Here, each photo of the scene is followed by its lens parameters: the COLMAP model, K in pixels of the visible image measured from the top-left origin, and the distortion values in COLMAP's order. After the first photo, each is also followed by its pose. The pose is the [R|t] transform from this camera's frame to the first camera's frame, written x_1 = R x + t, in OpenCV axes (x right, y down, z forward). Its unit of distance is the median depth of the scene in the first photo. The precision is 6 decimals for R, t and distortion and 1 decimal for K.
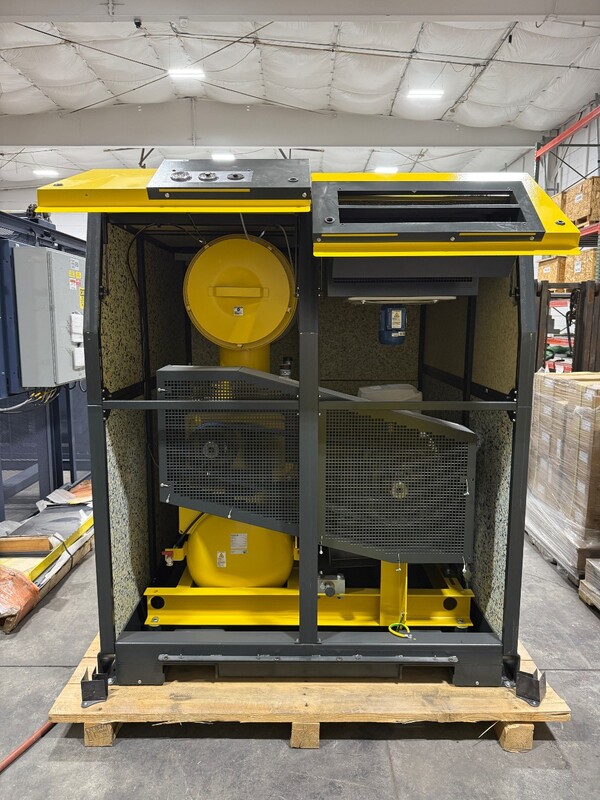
lens RADIAL K [[566.3, 0, 296.5], [0, 566.3, 401.2], [0, 0, 1]] dist [0.031189, -0.026607]
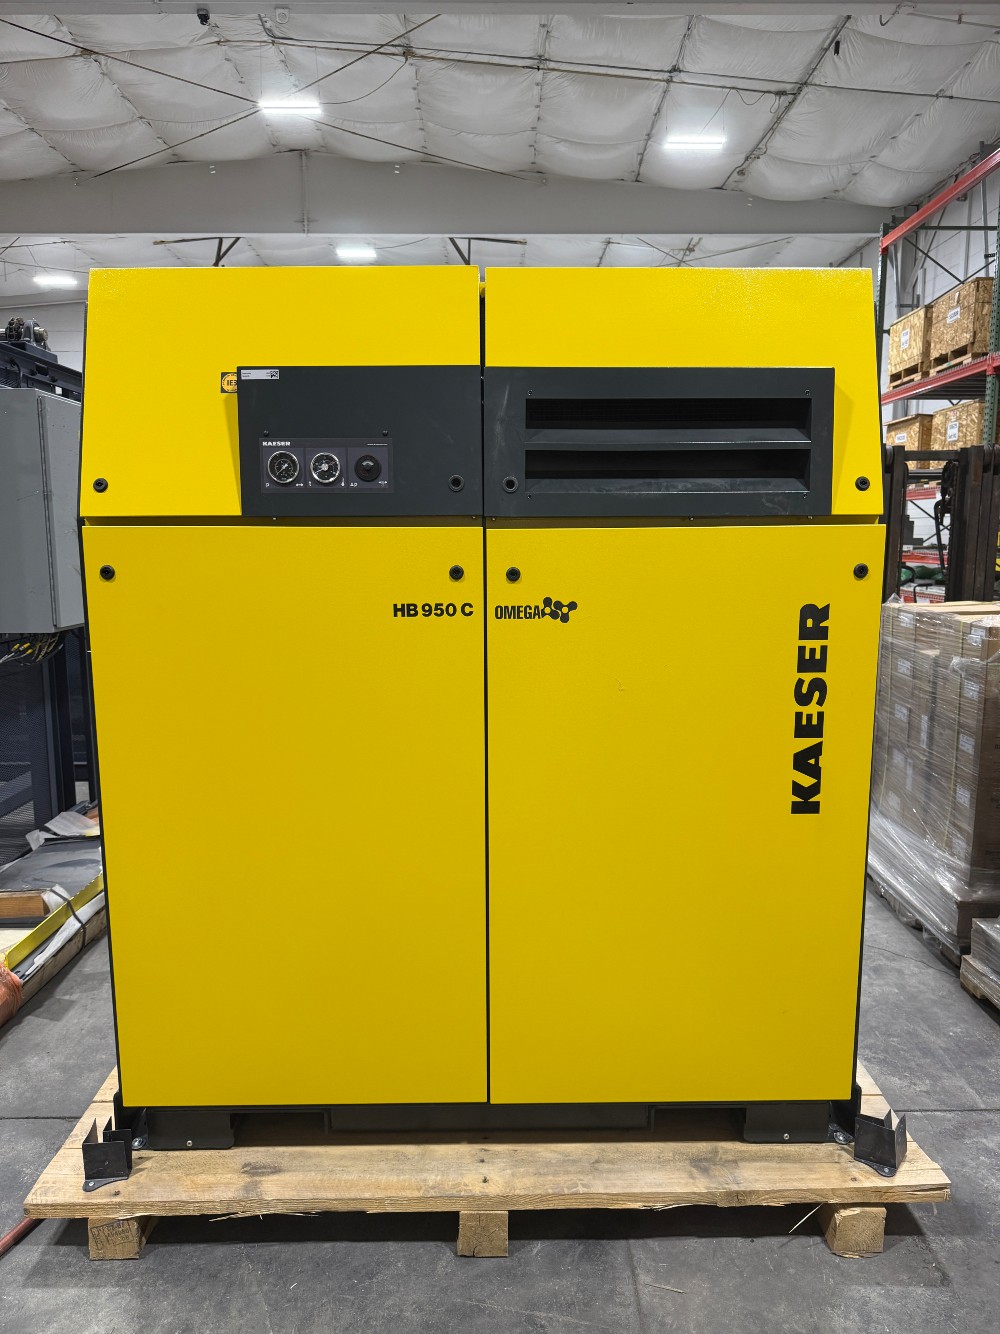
lens RADIAL K [[944.3, 0, 500.9], [0, 944.3, 671.9], [0, 0, 1]] dist [0.031189, -0.026607]
pose [[0.999857, -0.007803, 0.015033, 0.012395], [0.007748, 0.999963, 0.003759, 0.014410], [-0.015062, -0.003642, 0.999880, 0.033000]]
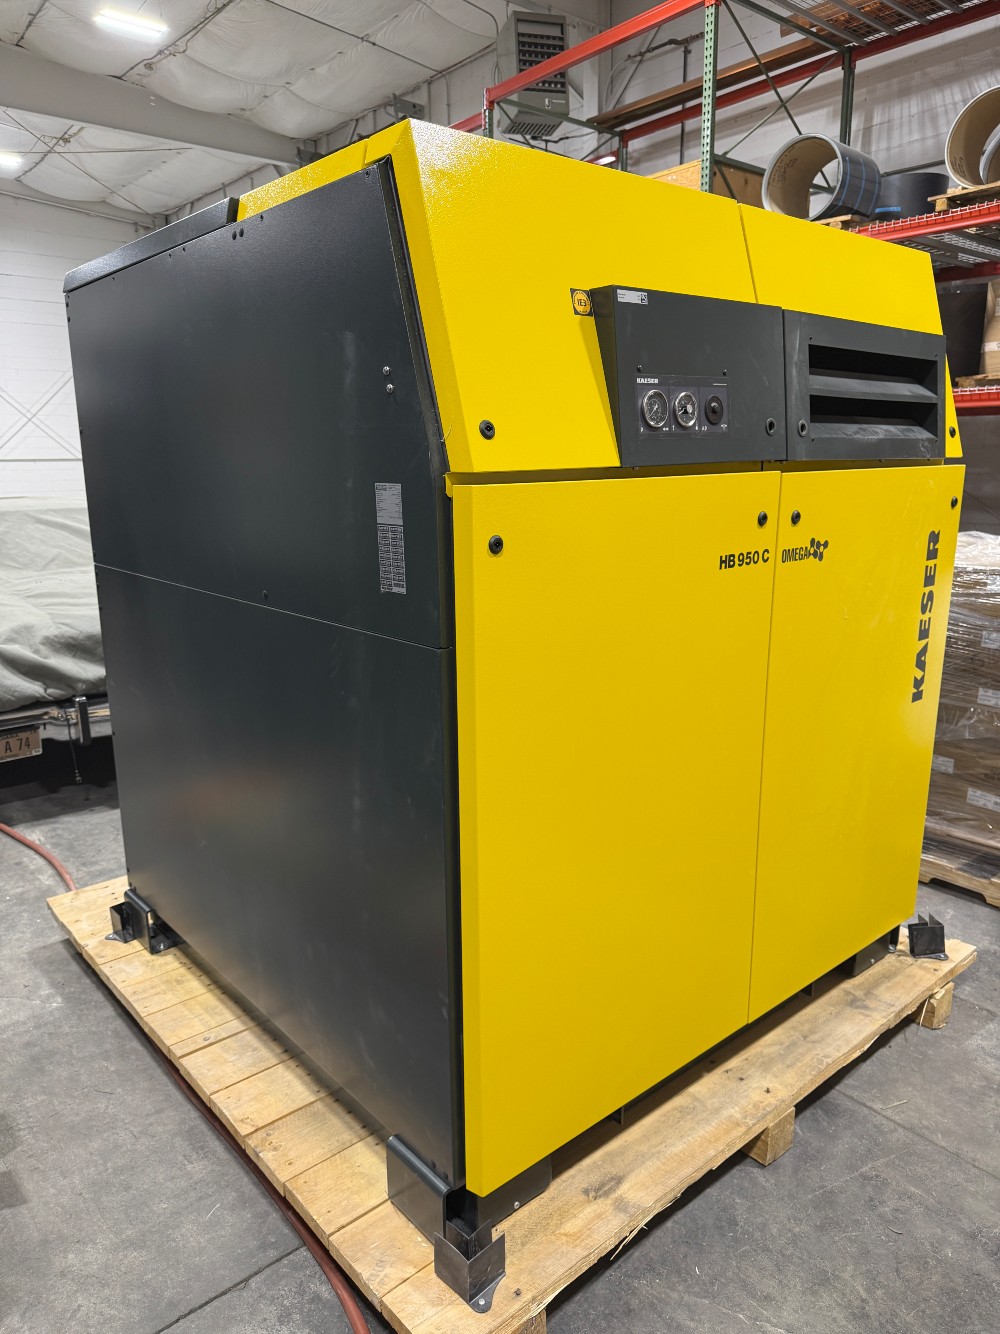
lens RADIAL K [[944.3, 0, 494.8], [0, 944.3, 675.6], [0, 0, 1]] dist [0.031189, -0.026607]
pose [[0.758892, -0.162654, 0.630576, -0.411569], [0.110624, 0.986431, 0.121310, -0.028786], [-0.641751, -0.022305, 0.766588, 0.229213]]
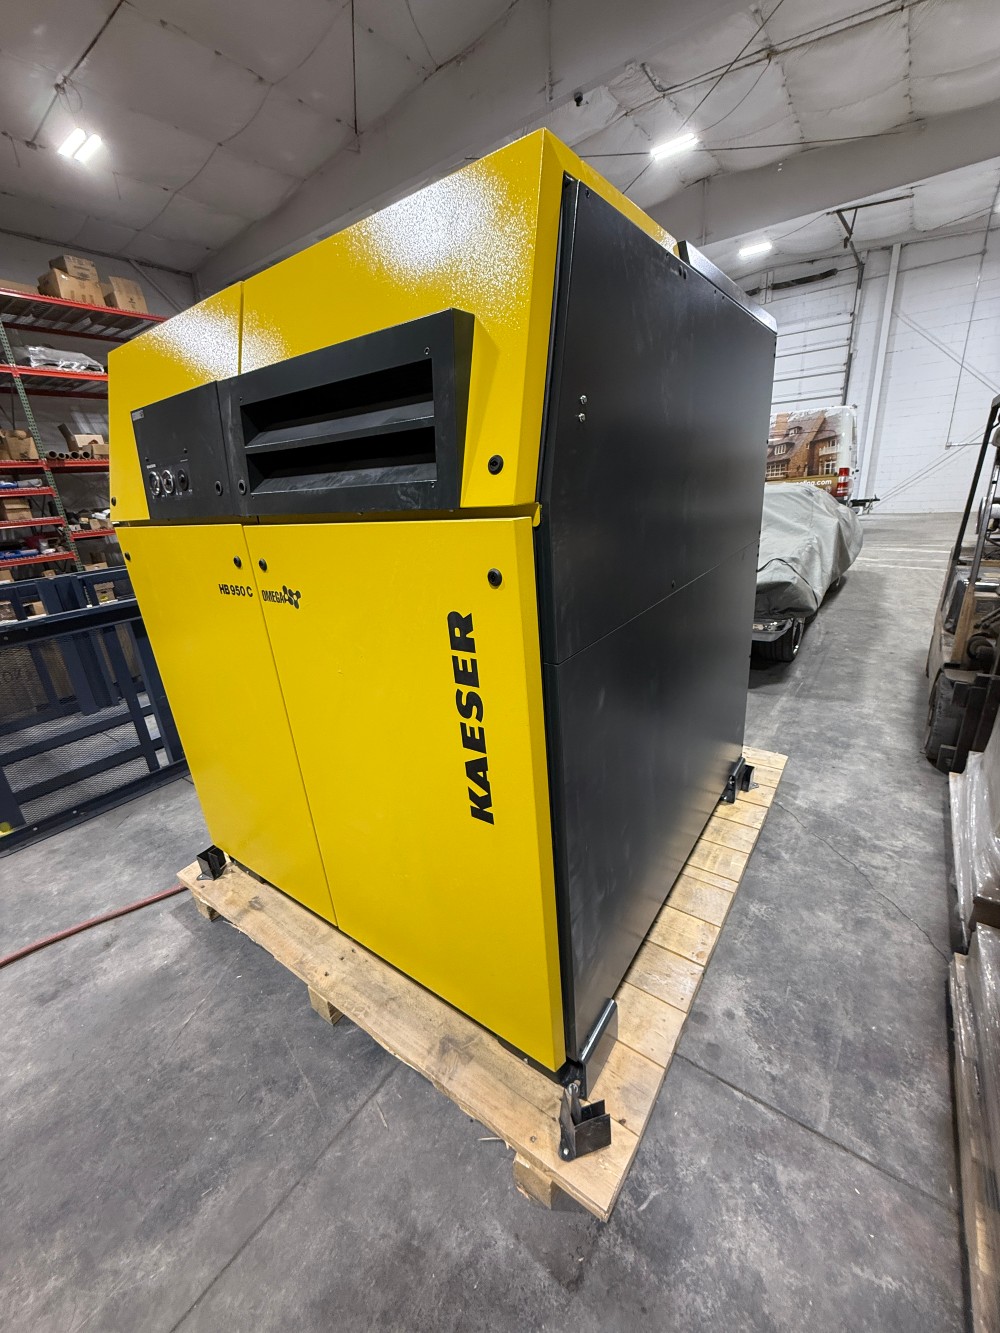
lens RADIAL K [[530.3, 0, 499.2], [0, 530.3, 662.8], [0, 0, 1]] dist [0.003671, -0.000719]
pose [[0.810259, 0.134546, -0.570419, 0.327250], [-0.011278, 0.976691, 0.214354, -0.045045], [0.585964, -0.167249, 0.792890, 0.327575]]
